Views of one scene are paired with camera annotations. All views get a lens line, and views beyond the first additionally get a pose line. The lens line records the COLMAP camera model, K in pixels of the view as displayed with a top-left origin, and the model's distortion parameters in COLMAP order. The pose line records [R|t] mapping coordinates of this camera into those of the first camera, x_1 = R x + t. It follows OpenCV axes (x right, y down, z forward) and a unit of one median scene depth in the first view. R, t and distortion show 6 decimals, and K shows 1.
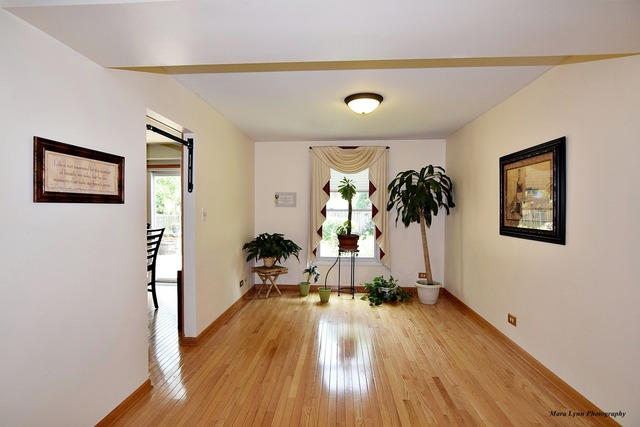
lens RADIAL K [[311.7, 0, 319.0], [0, 311.7, 213.4], [0, 0, 1]] dist [-0.024354, 0.002037]
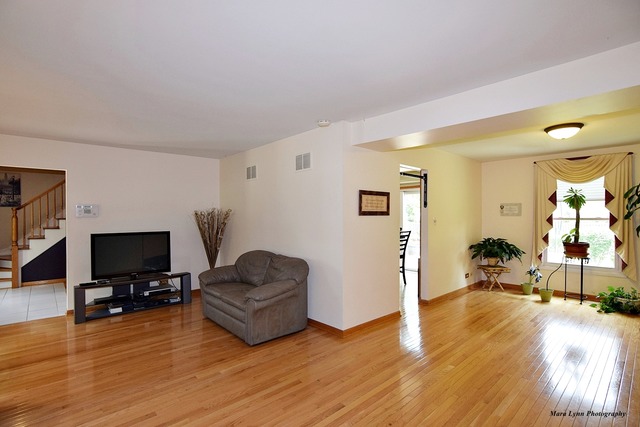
lens RADIAL K [[311.7, 0, 303.3], [0, 311.7, 218.4], [0, 0, 1]] dist [-0.024354, 0.002037]
pose [[0.691259, 0.000845, -0.722607, 0.203993], [-0.008333, 0.999942, -0.006801, 0.002607], [0.722559, 0.010723, 0.691226, -0.370615]]
